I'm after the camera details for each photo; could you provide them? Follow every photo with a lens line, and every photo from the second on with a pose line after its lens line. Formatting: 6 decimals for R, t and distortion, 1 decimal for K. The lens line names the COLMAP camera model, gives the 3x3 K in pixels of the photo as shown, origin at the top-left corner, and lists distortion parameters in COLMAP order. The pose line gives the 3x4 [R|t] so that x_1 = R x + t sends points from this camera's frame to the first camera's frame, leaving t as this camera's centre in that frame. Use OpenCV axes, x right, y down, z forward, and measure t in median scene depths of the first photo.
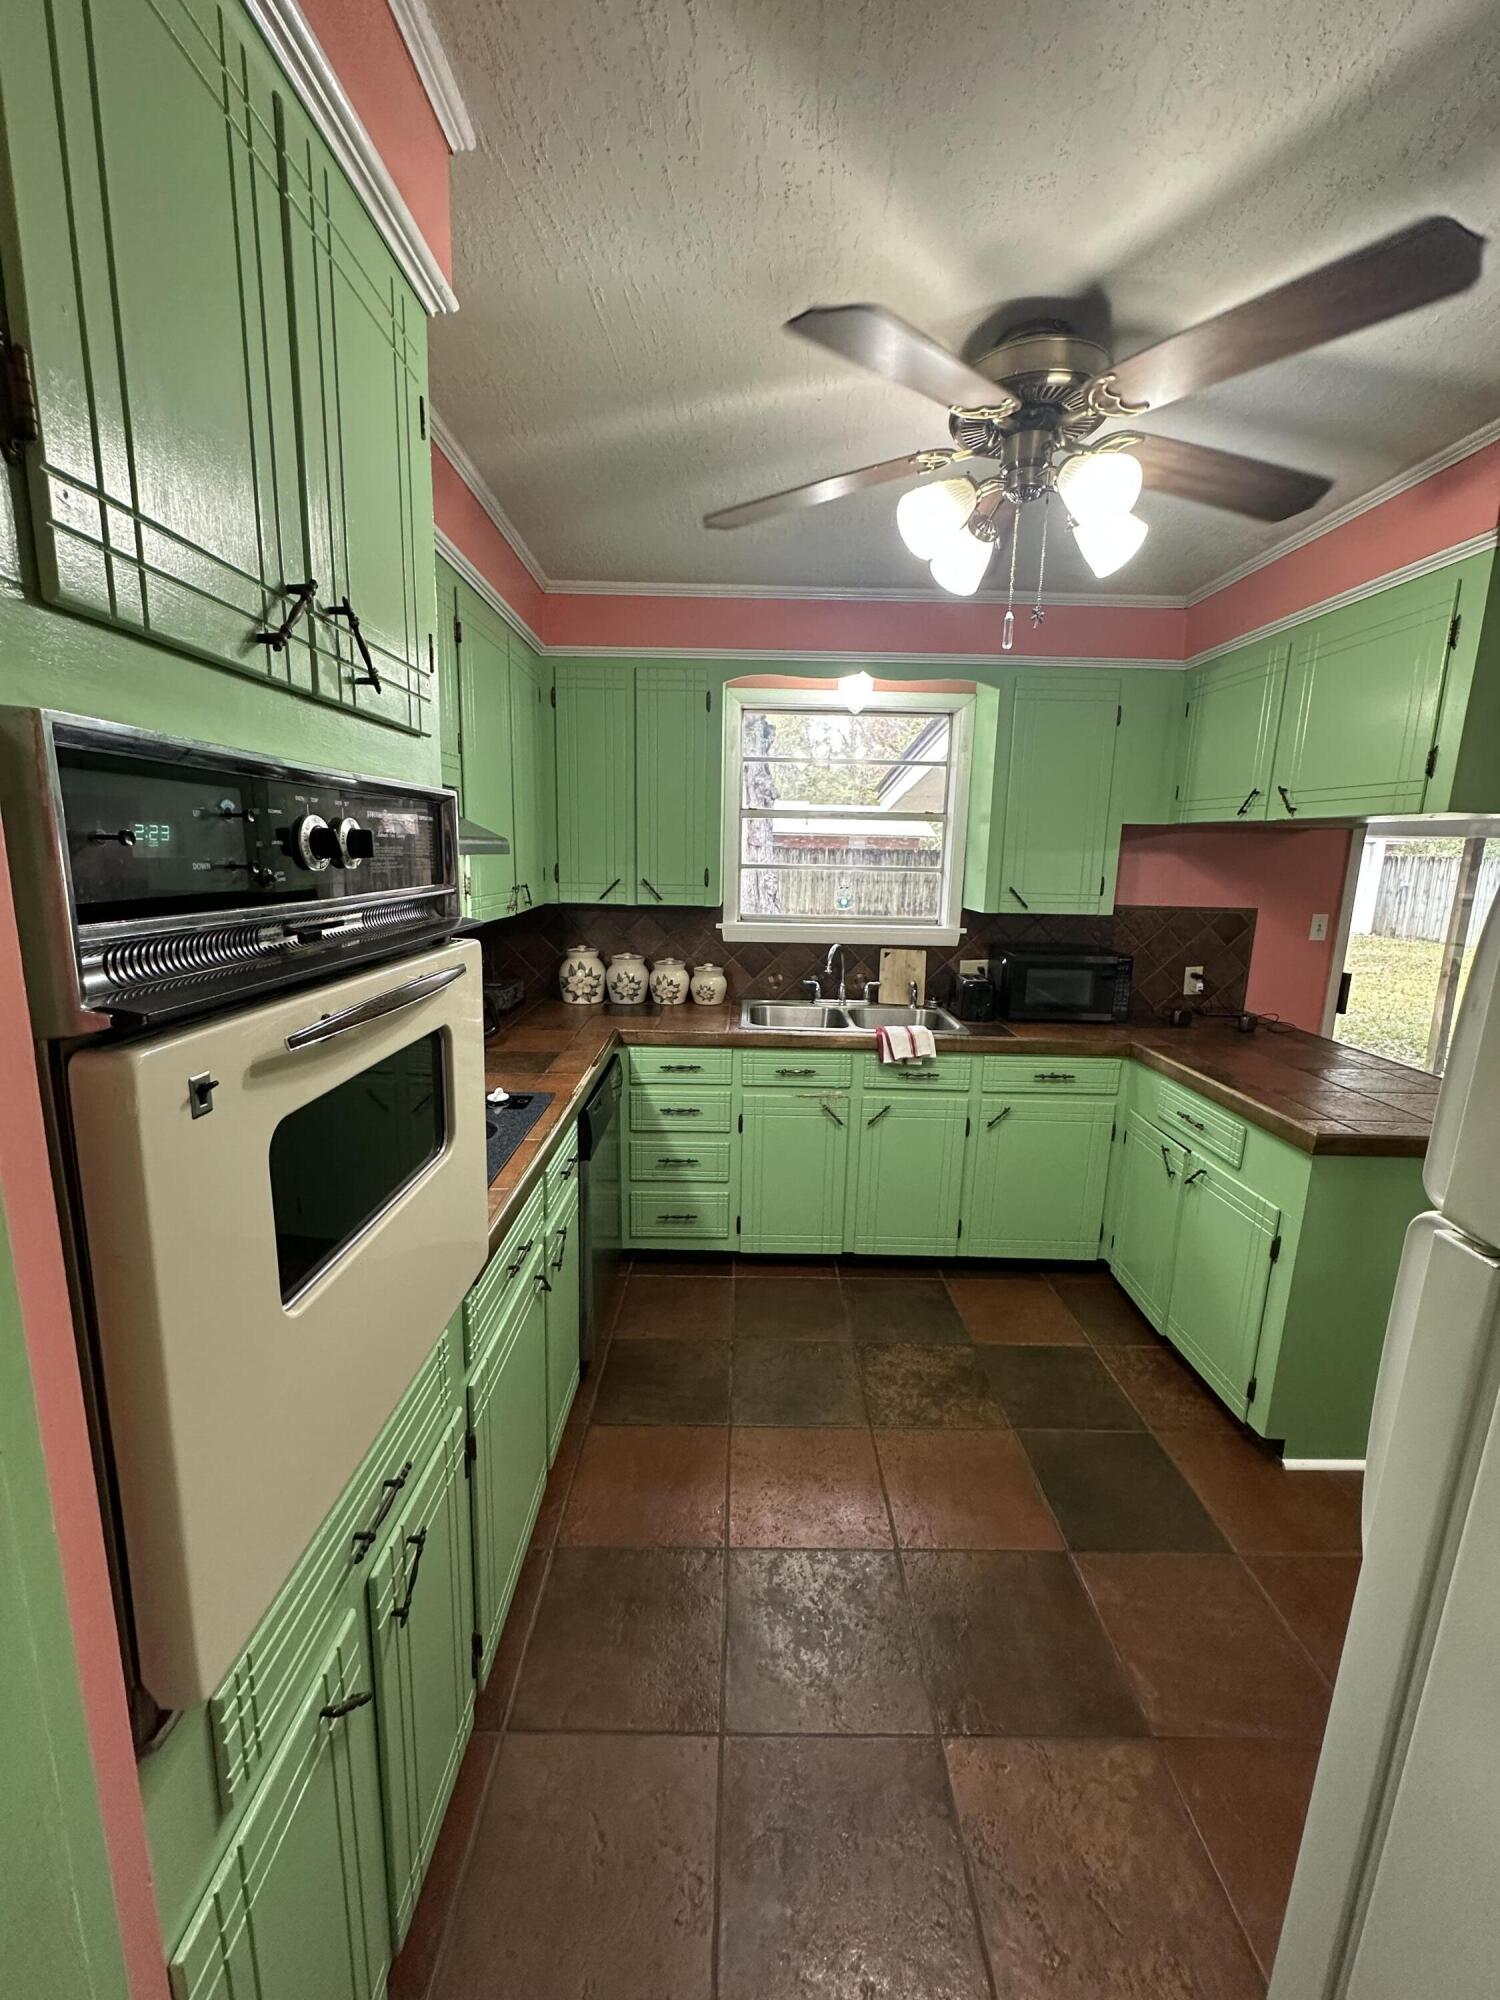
lens RADIAL K [[800.4, 0, 747.3], [0, 800.4, 998.3], [0, 0, 1]] dist [-0.003018, -0.000081]
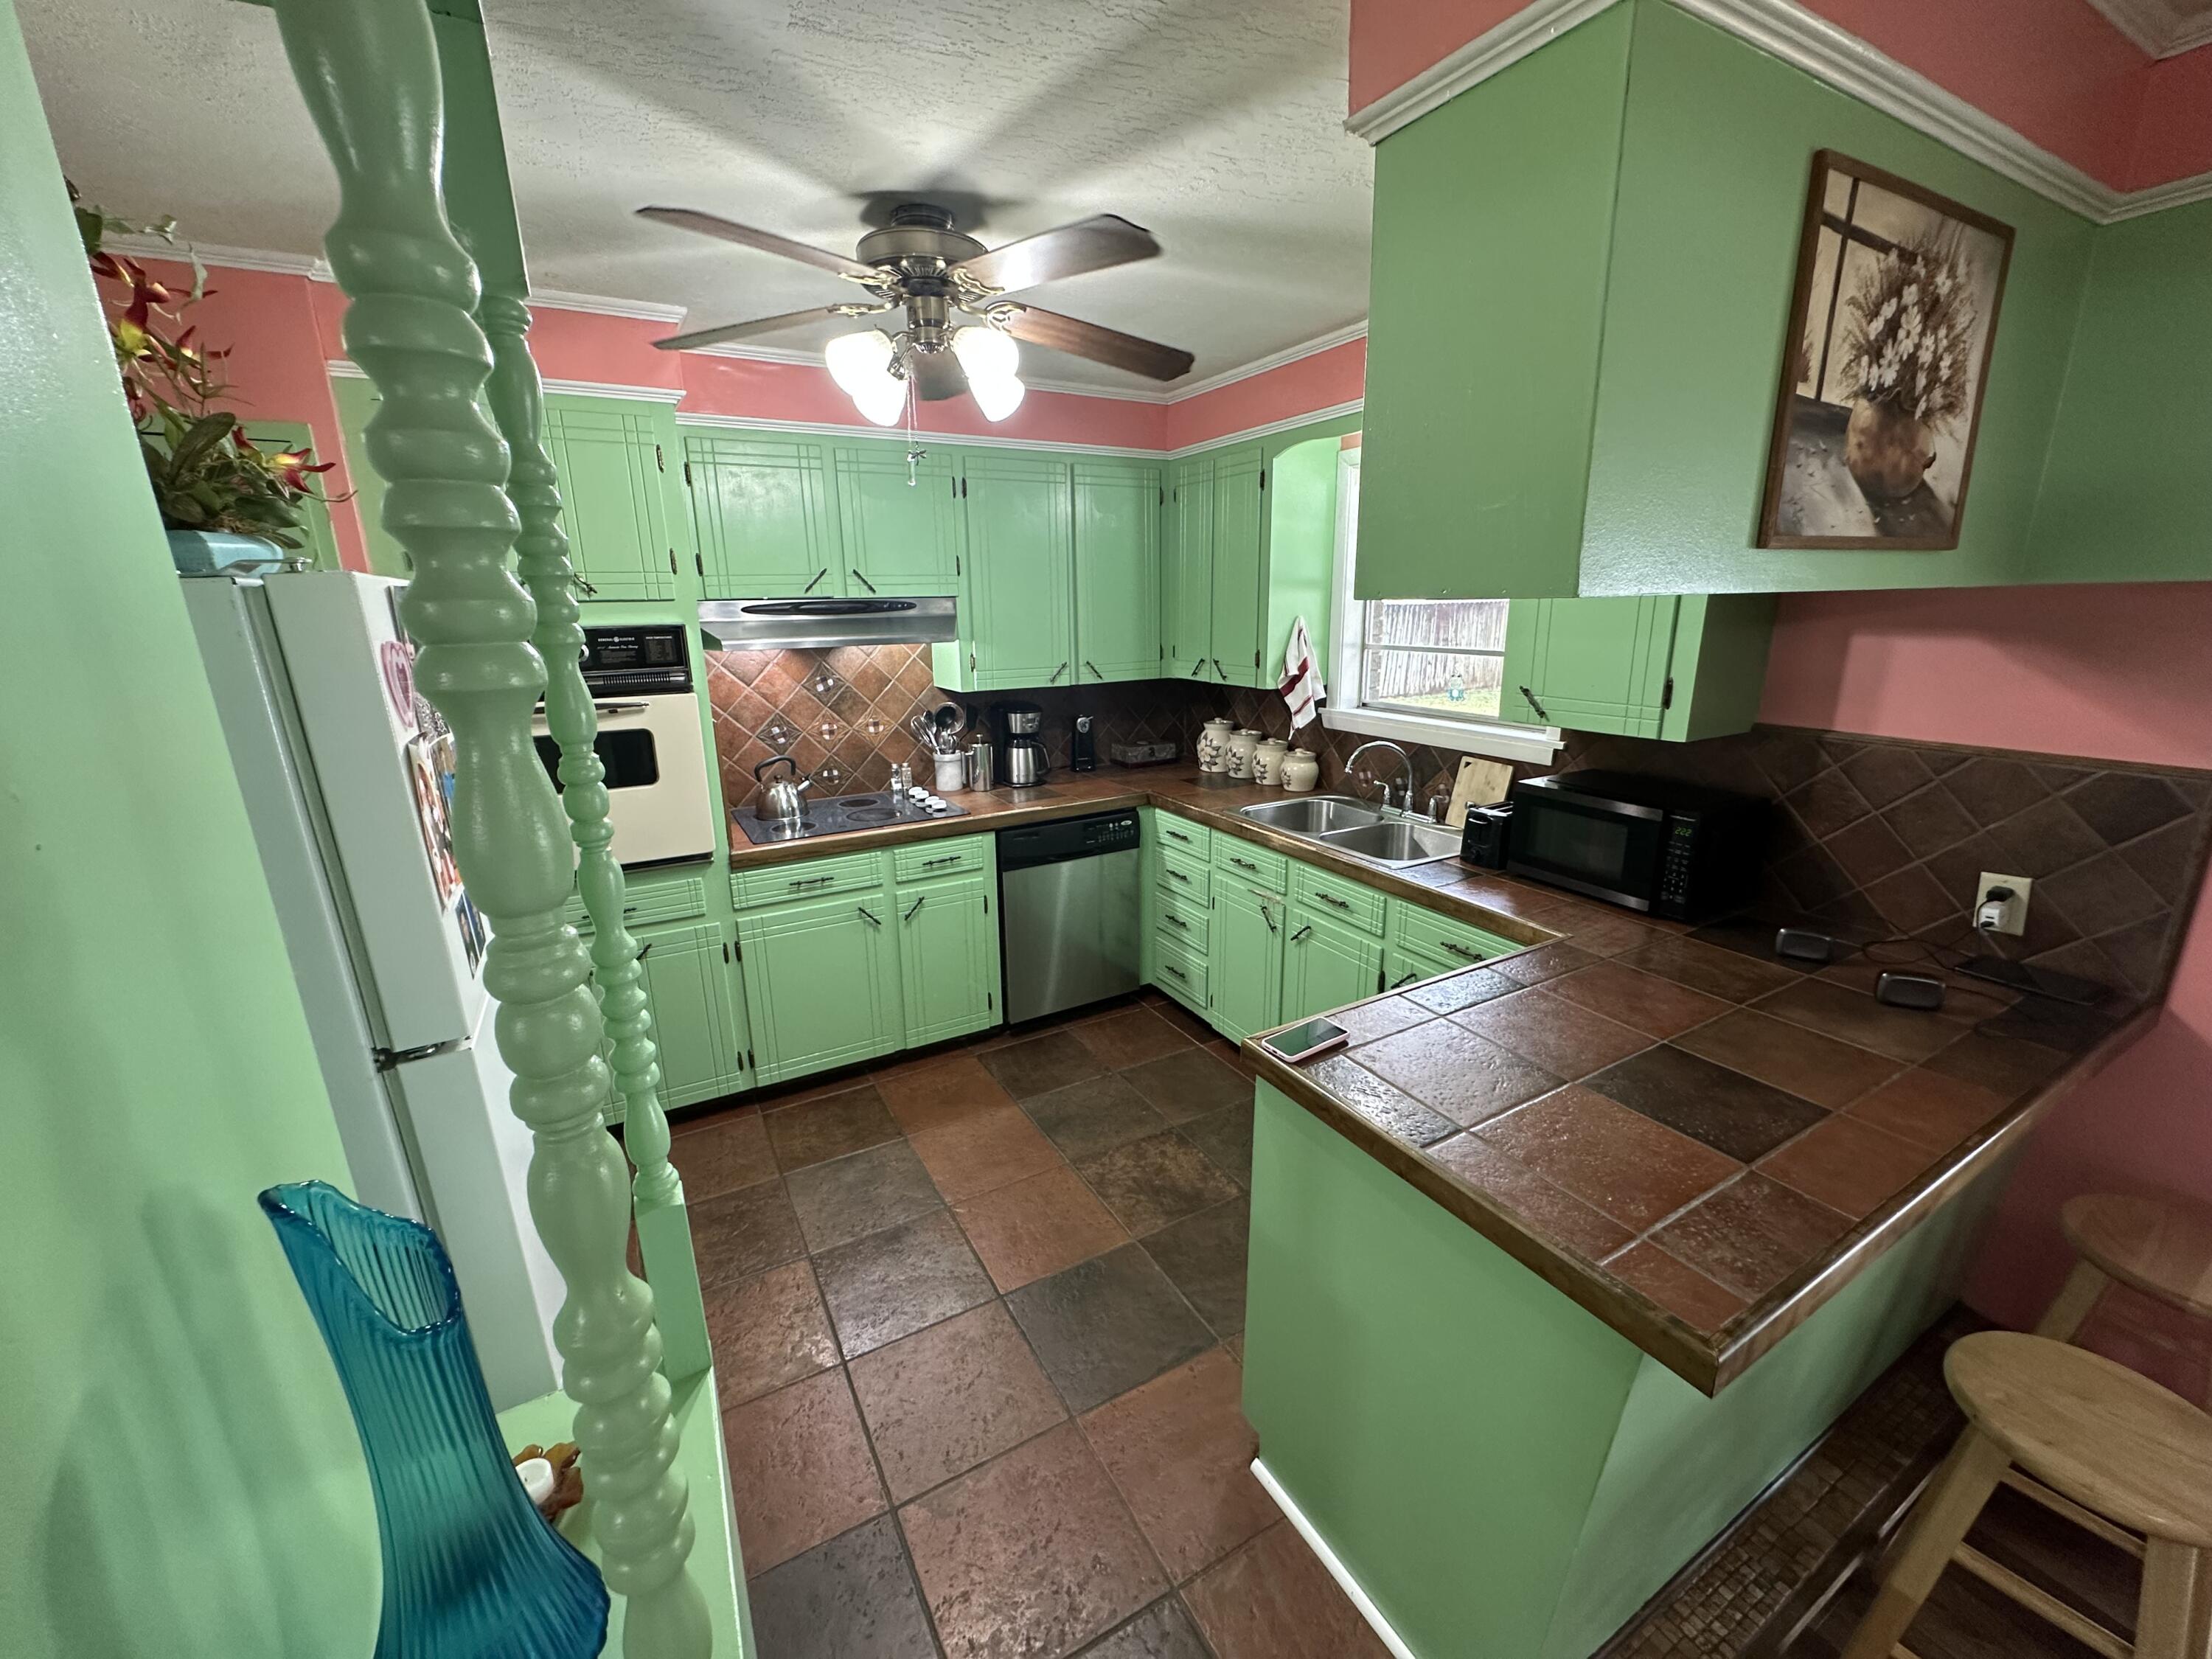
lens RADIAL K [[885.2, 0, 1103.7], [0, 885.2, 828.3], [0, 0, 1]] dist [-0.003018, -0.000081]
pose [[0.481660, 0.194034, -0.854608, 0.779090], [-0.136231, 0.979904, 0.145702, -0.073553], [0.865705, 0.046246, 0.498414, 0.274826]]
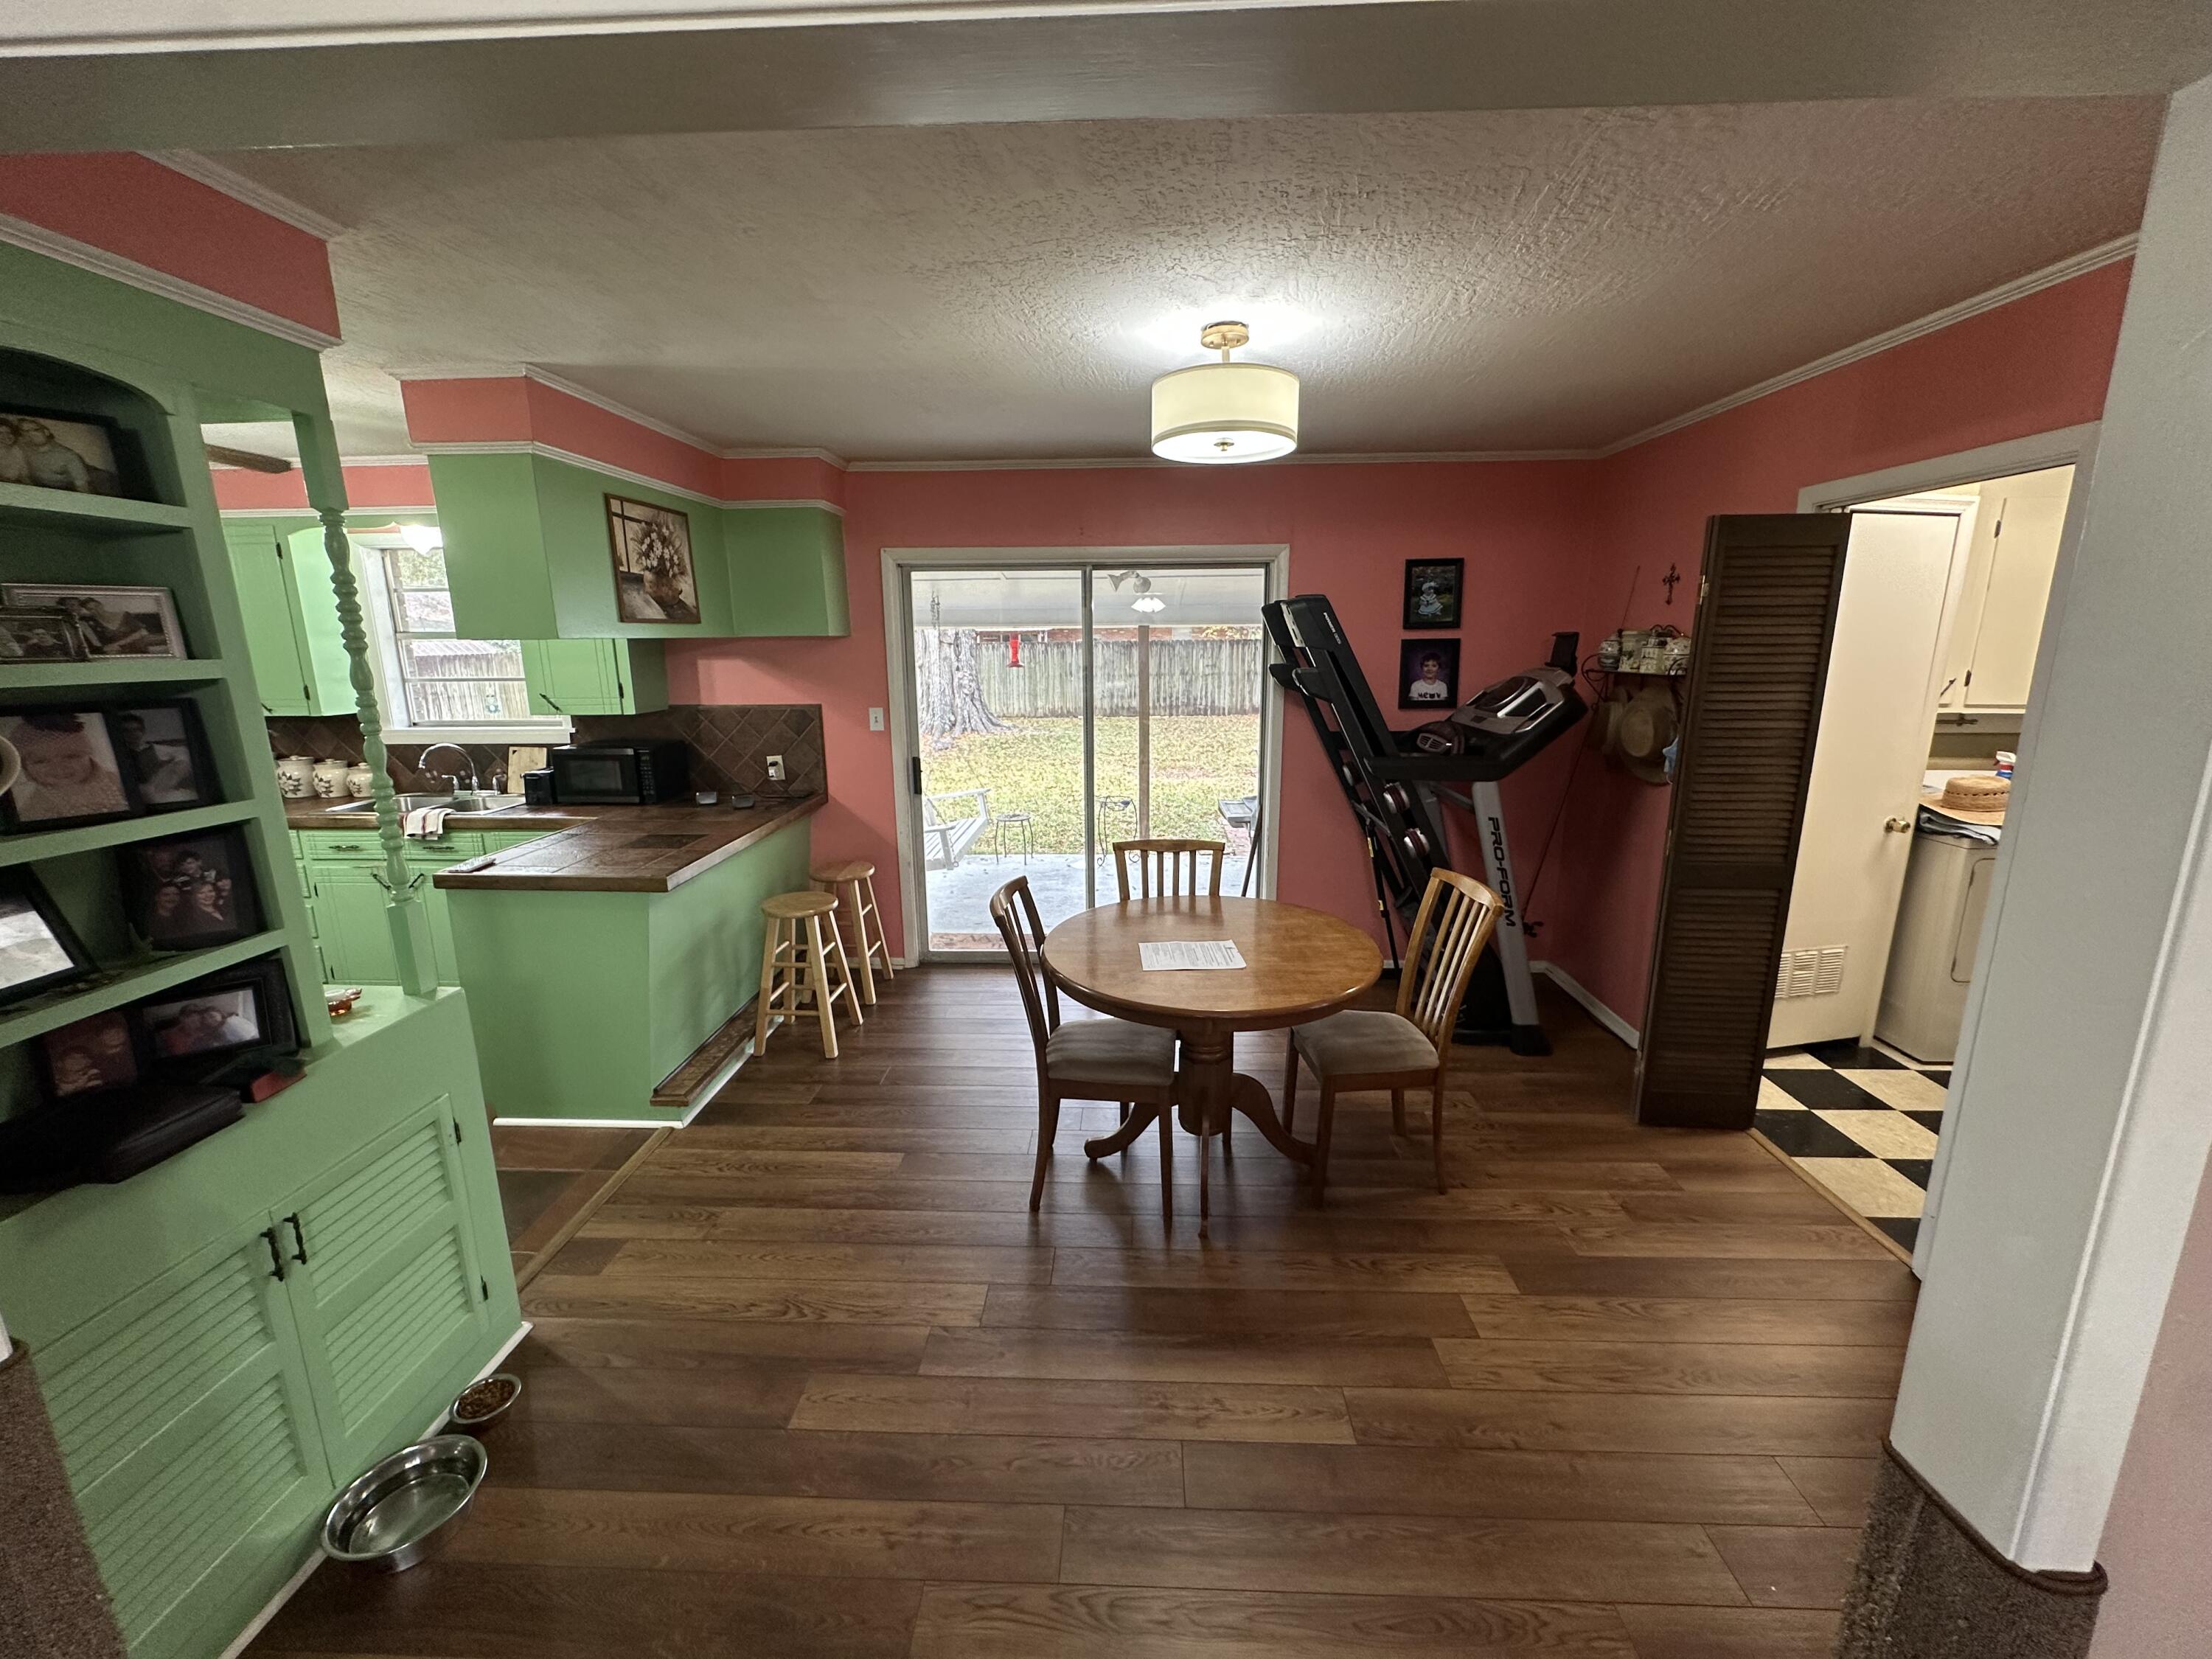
lens RADIAL K [[885.2, 0, 1106.6], [0, 885.2, 825.0], [0, 0, 1]] dist [-0.003018, -0.000081]
pose [[0.998316, -0.019585, -0.054604, 1.160384], [0.020760, 0.999563, 0.021034, 0.045923], [0.054168, -0.022133, 0.998287, -0.273874]]
